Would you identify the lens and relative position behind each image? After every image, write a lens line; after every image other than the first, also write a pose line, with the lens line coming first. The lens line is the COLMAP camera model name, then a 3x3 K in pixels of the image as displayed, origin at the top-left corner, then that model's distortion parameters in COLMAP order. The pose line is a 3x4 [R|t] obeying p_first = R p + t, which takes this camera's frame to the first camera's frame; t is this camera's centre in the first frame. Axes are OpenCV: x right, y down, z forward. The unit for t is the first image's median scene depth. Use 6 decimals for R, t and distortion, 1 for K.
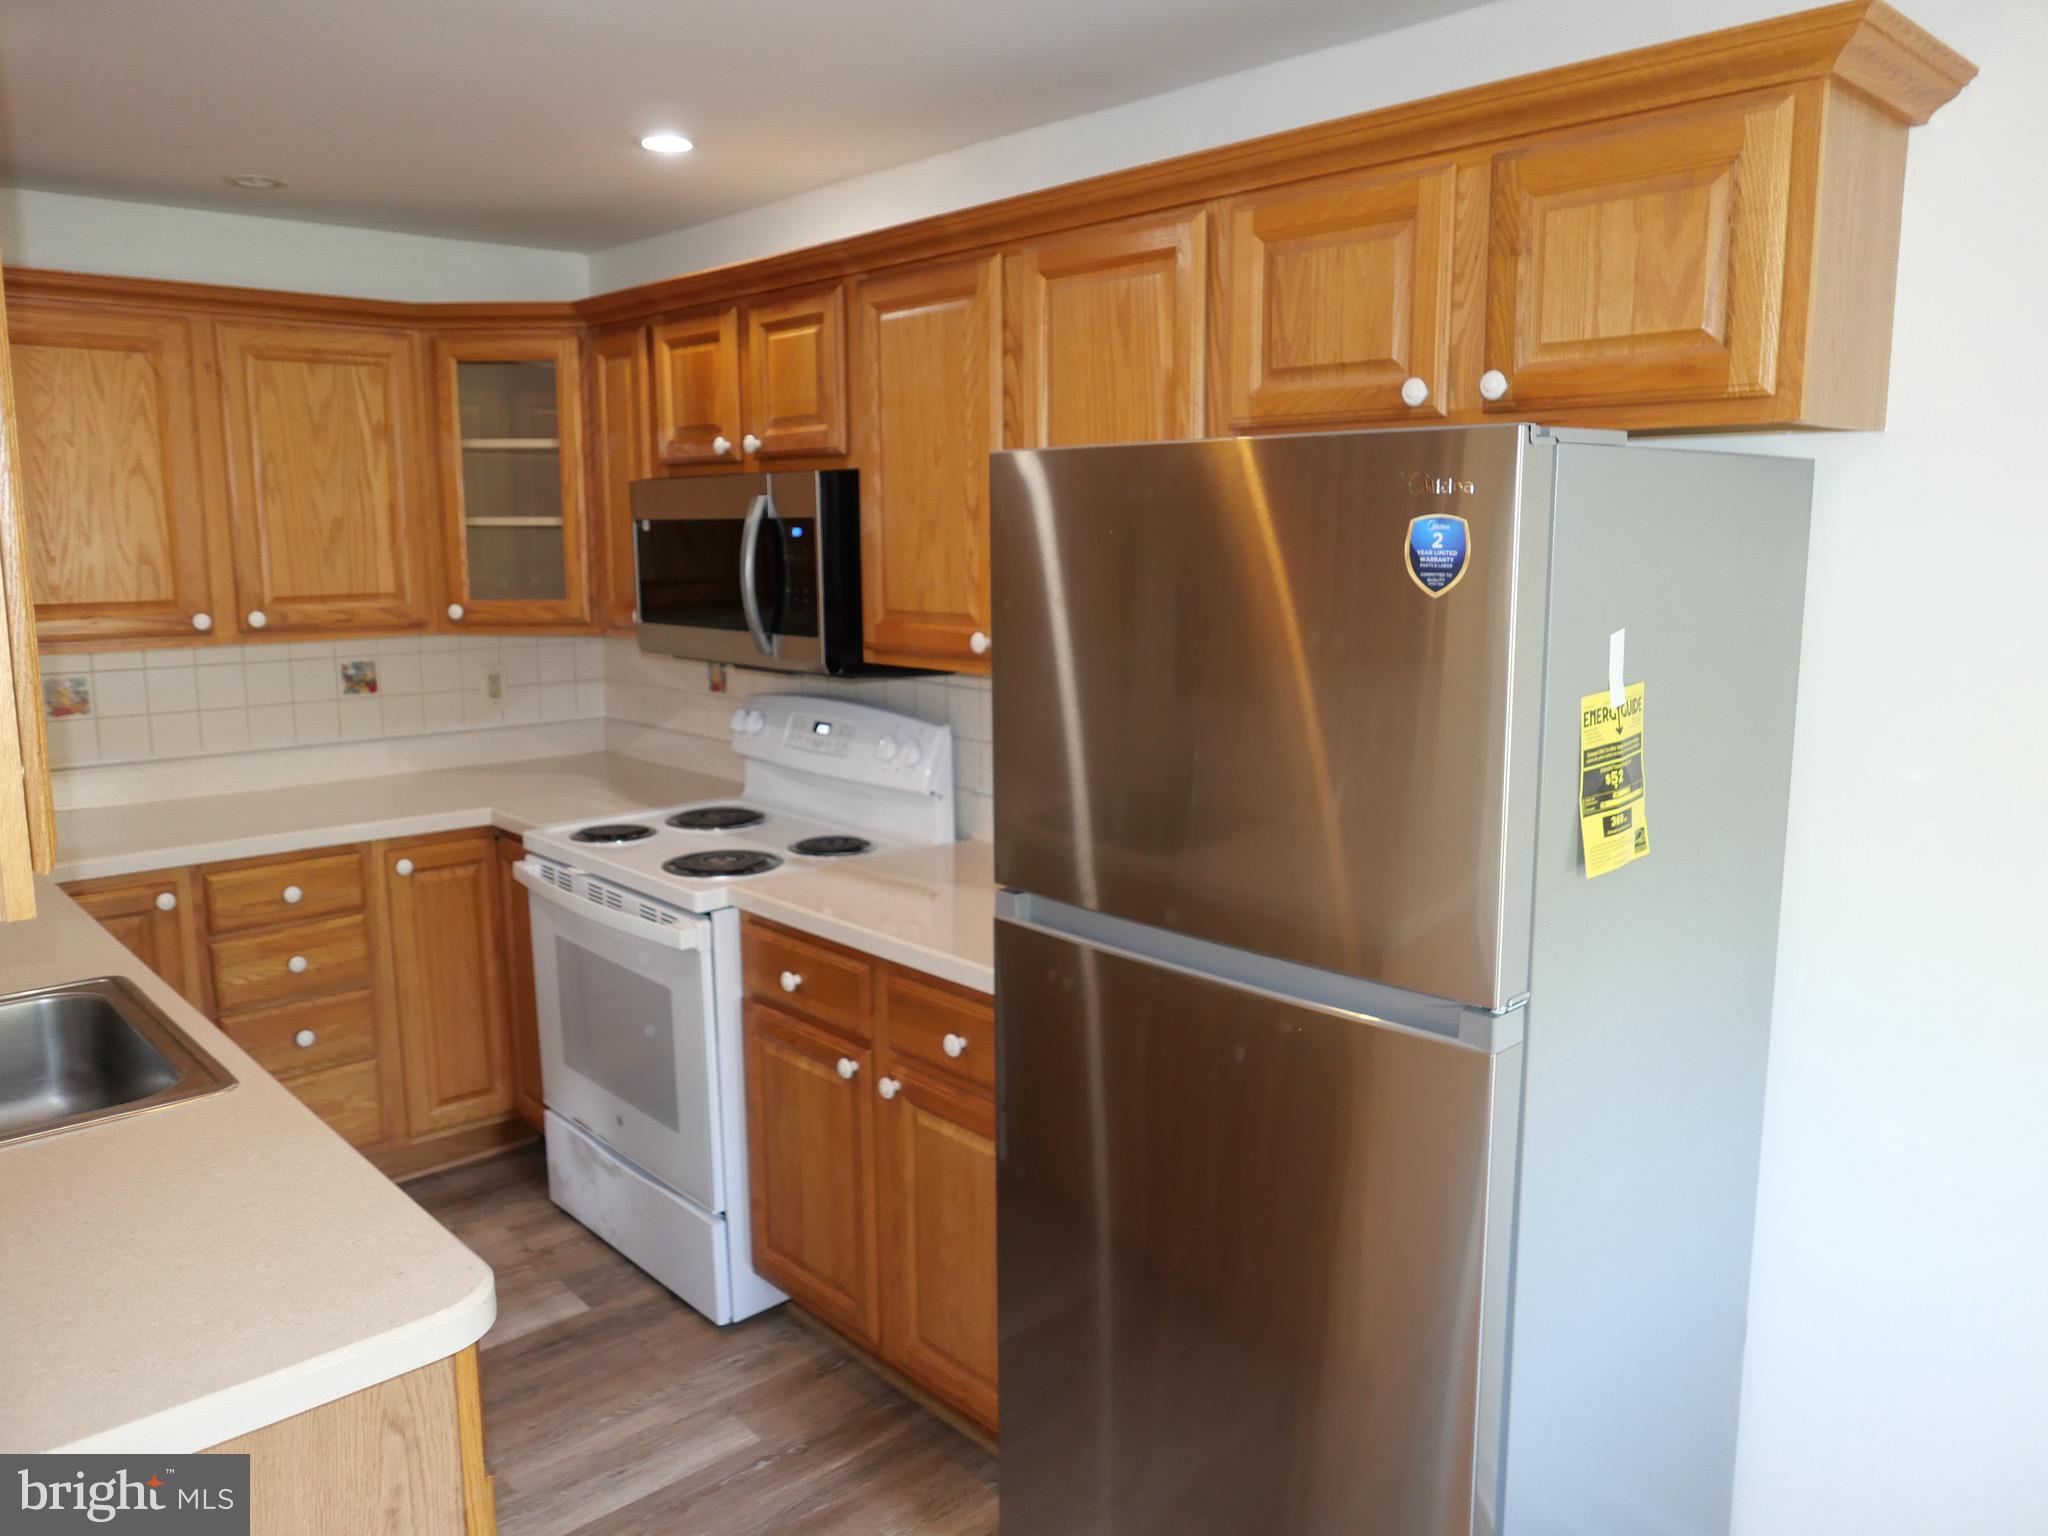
lens RADIAL K [[1487.3, 0, 1028.3], [0, 1487.3, 768.0], [0, 0, 1]] dist [-0.031914, 0.014055]
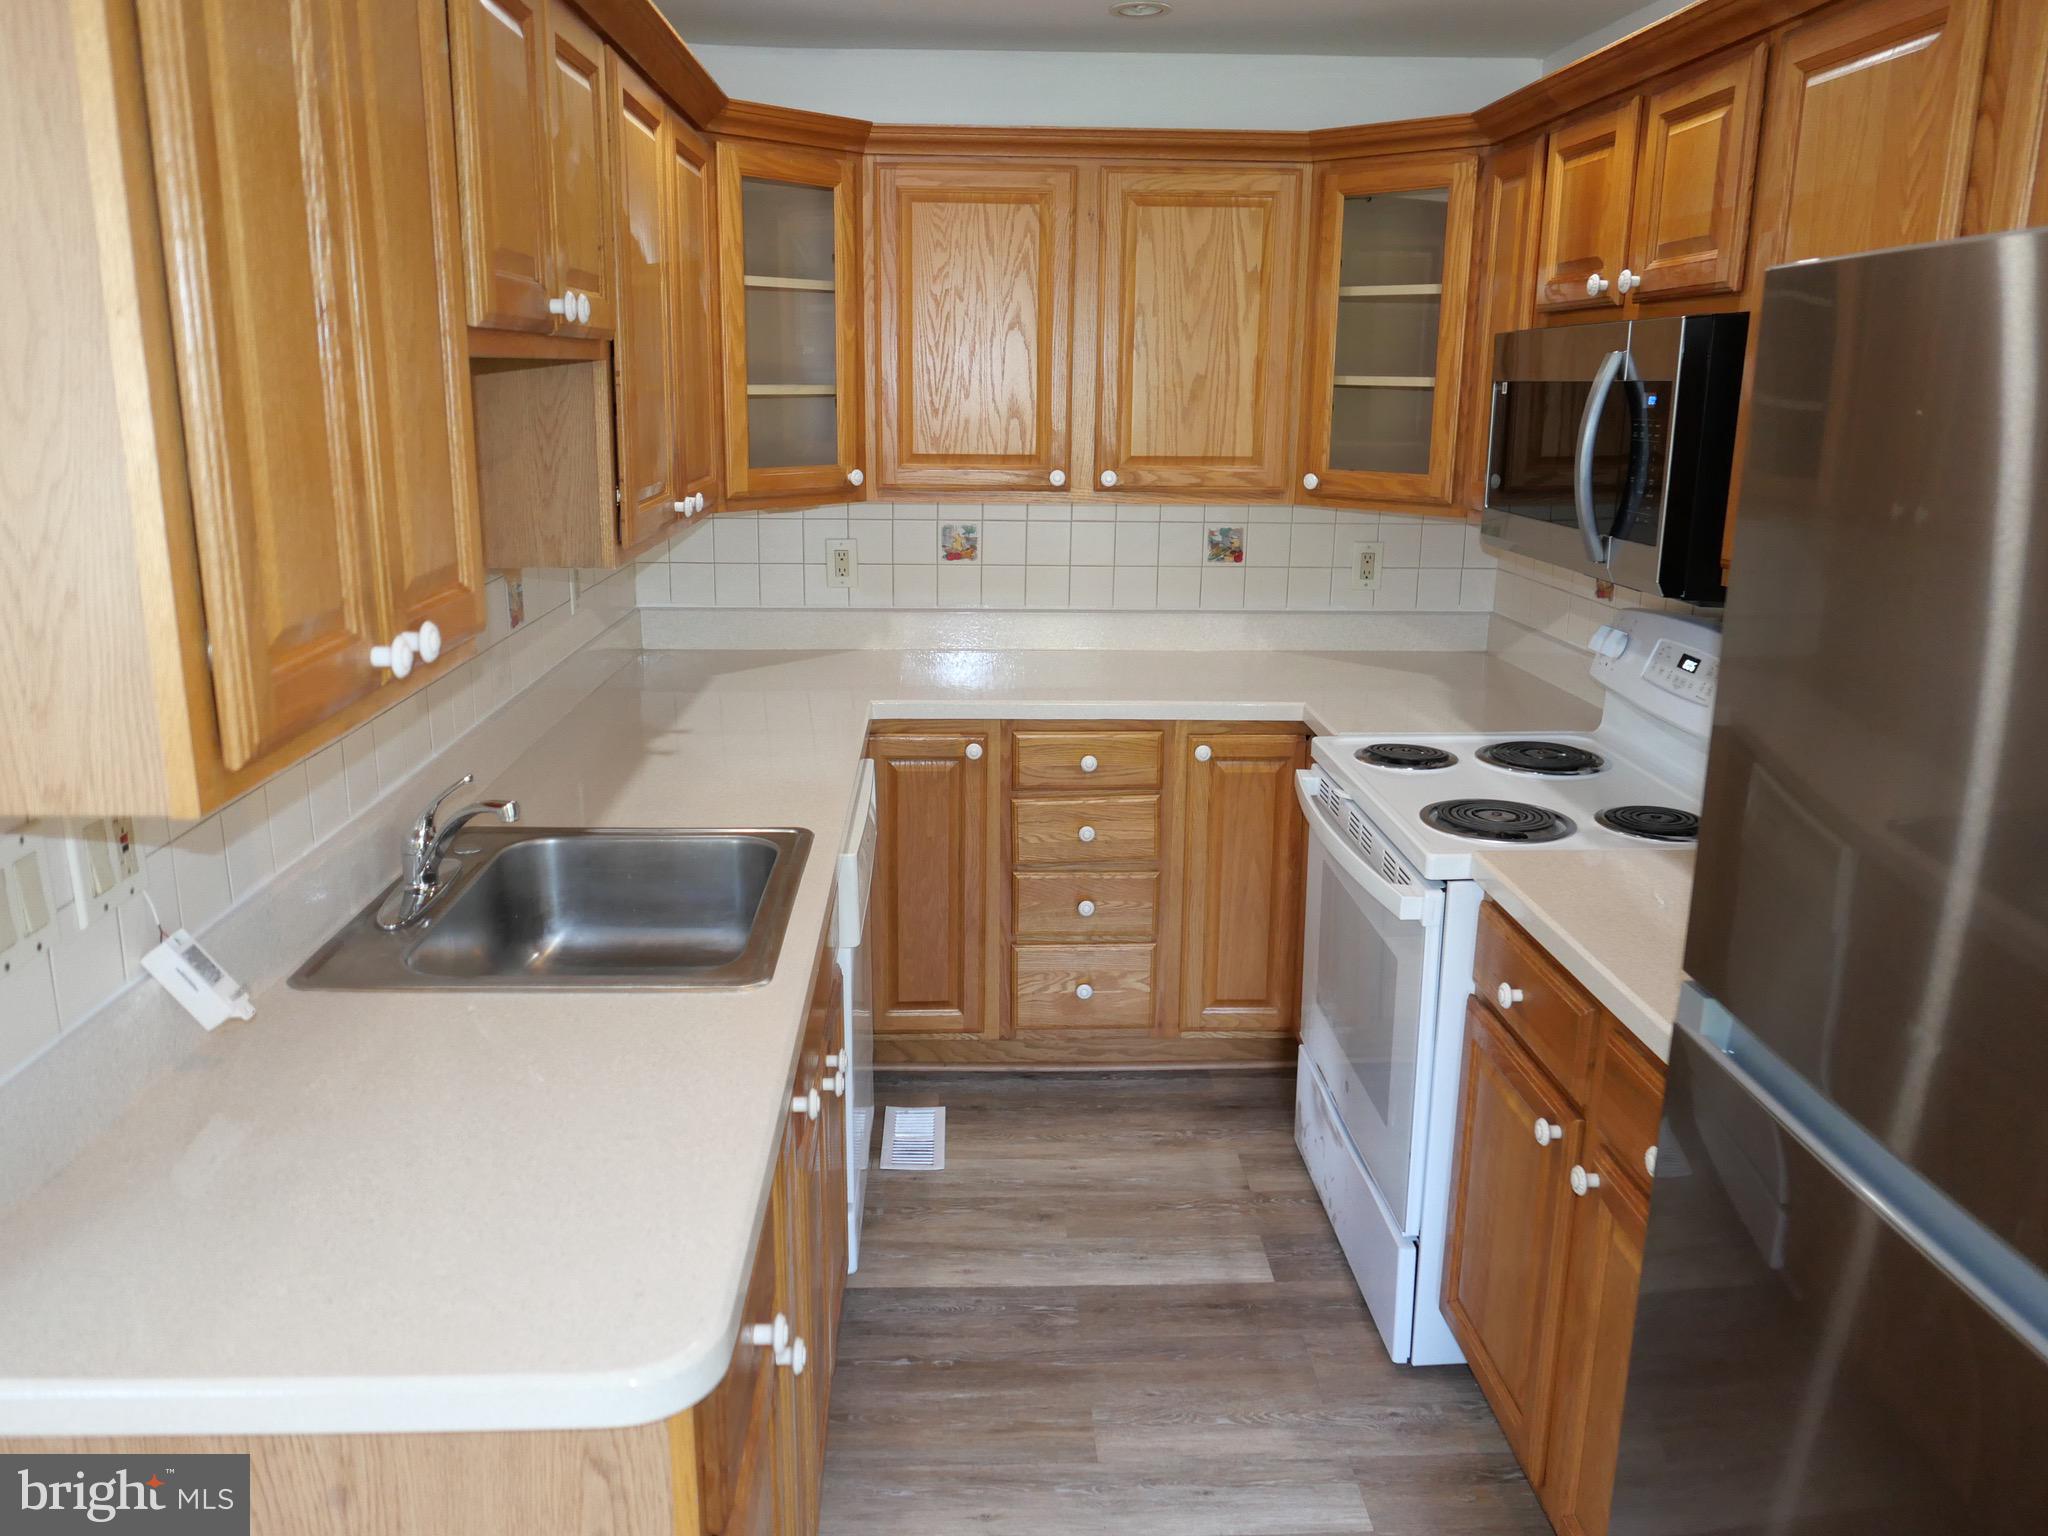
lens RADIAL K [[1487.3, 0, 1028.3], [0, 1487.3, 768.0], [0, 0, 1]] dist [-0.031914, 0.014055]
pose [[0.762648, 0.171374, -0.623698, 0.087009], [-0.115312, 0.984838, 0.129603, -0.034447], [0.636452, -0.026922, 0.770846, 0.207983]]
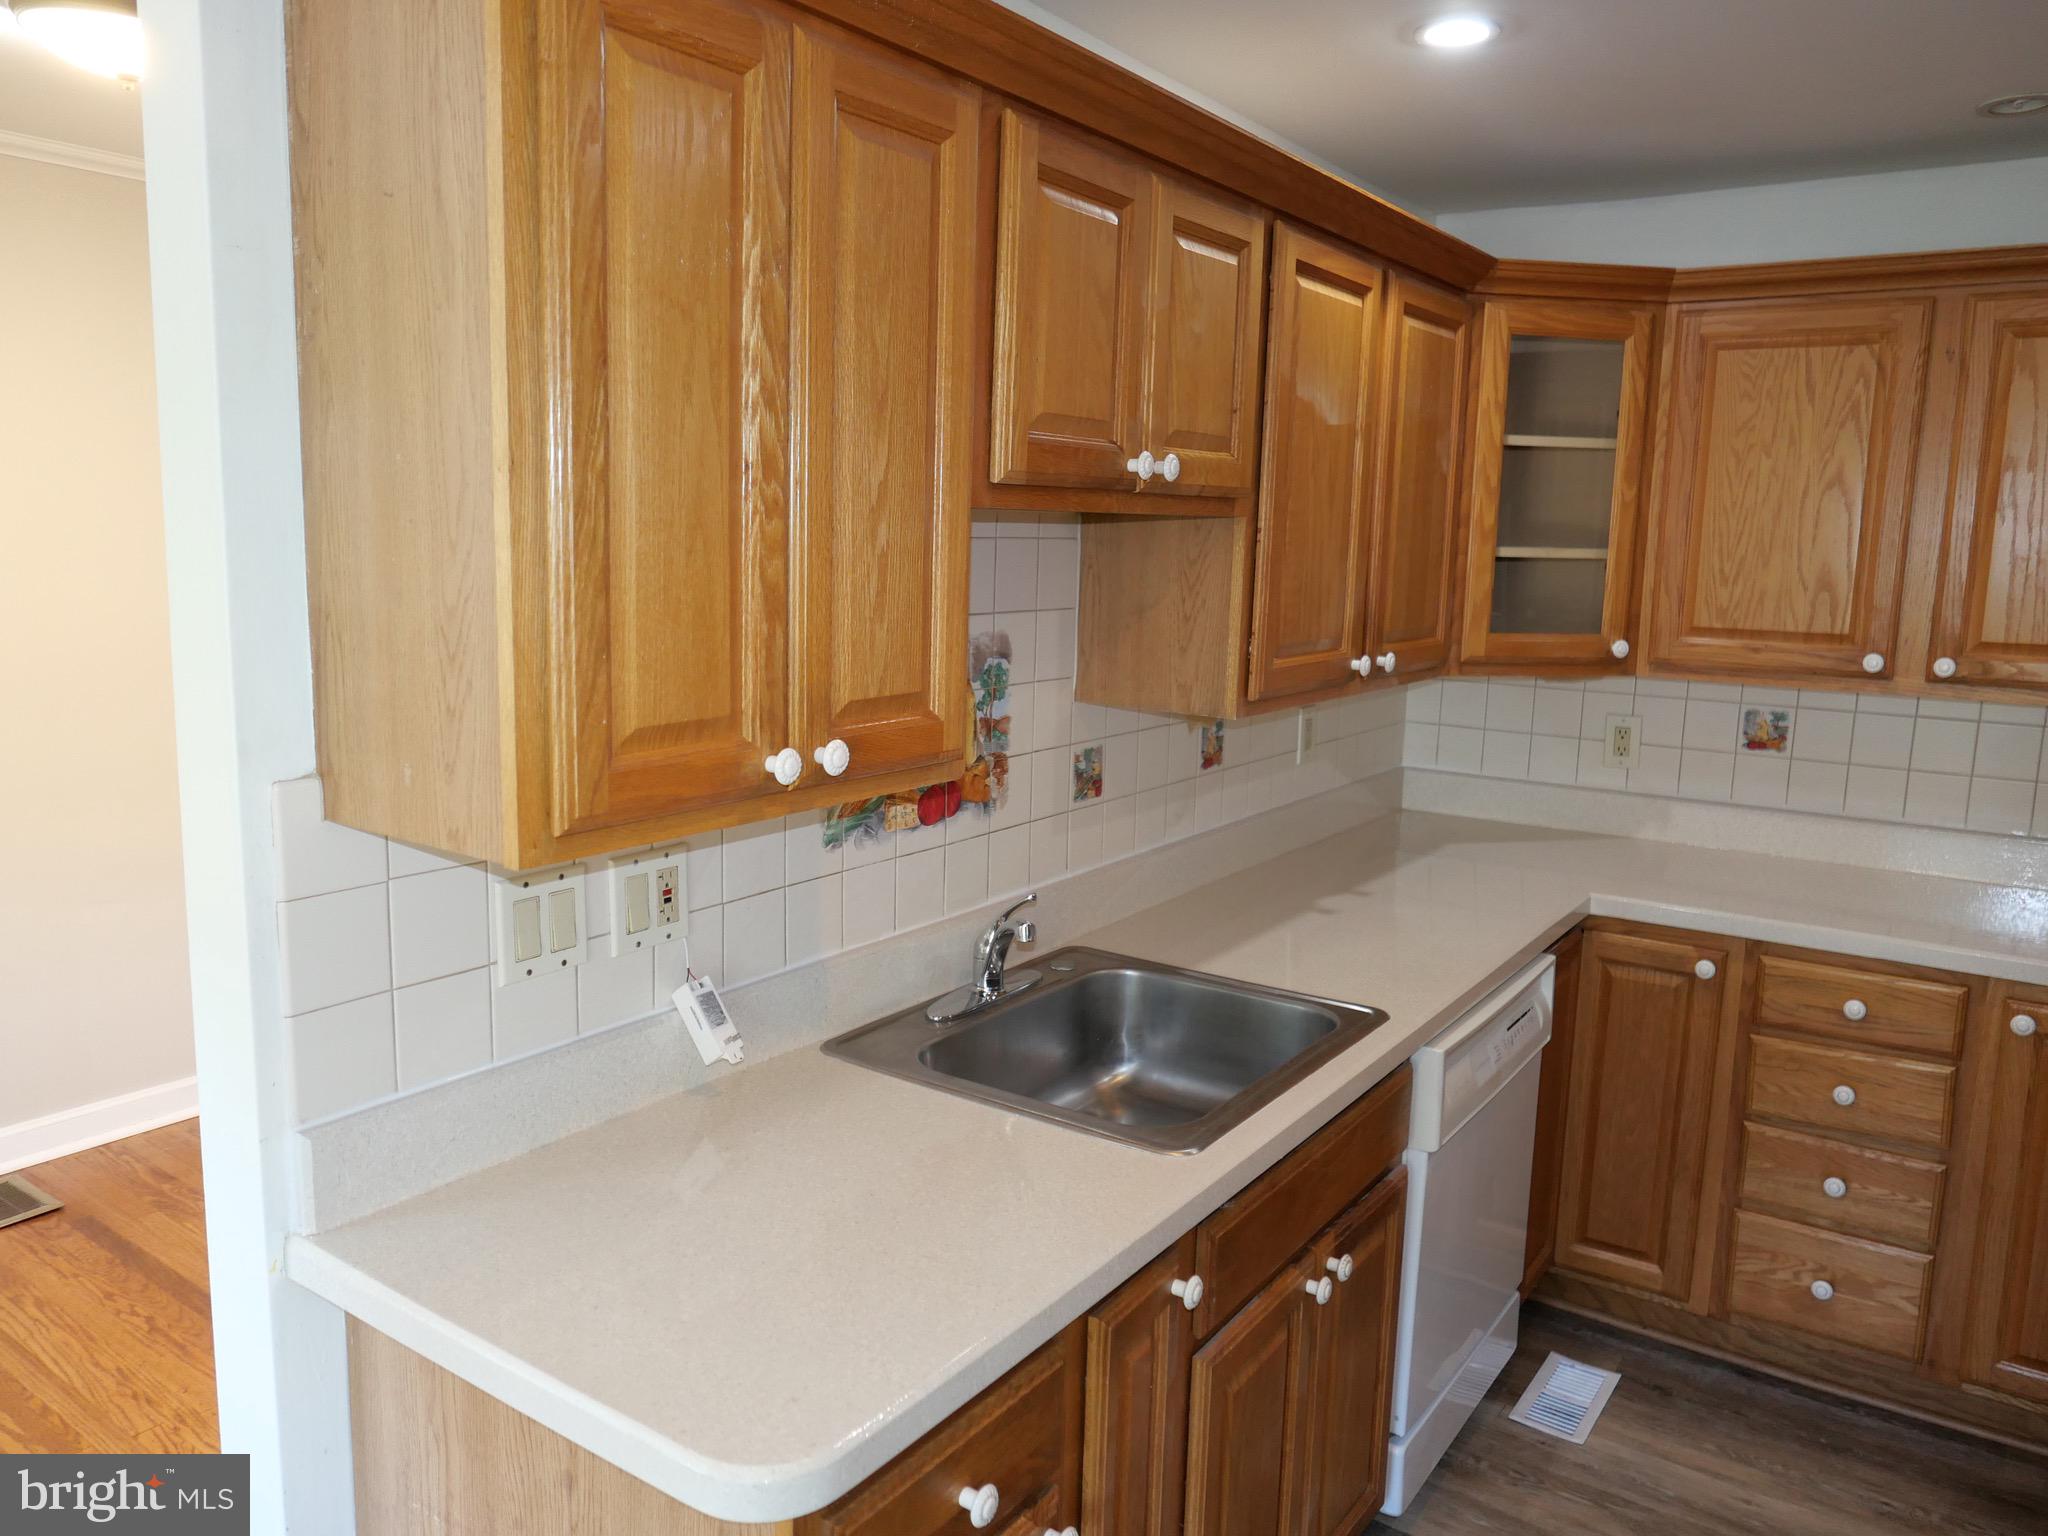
lens RADIAL K [[1487.3, 0, 1028.3], [0, 1487.3, 768.0], [0, 0, 1]] dist [-0.031914, 0.014055]
pose [[0.212196, 0.158324, -0.964316, 0.152048], [-0.177815, 0.976571, 0.121208, -0.058074], [0.960913, 0.145750, 0.235377, 0.358226]]
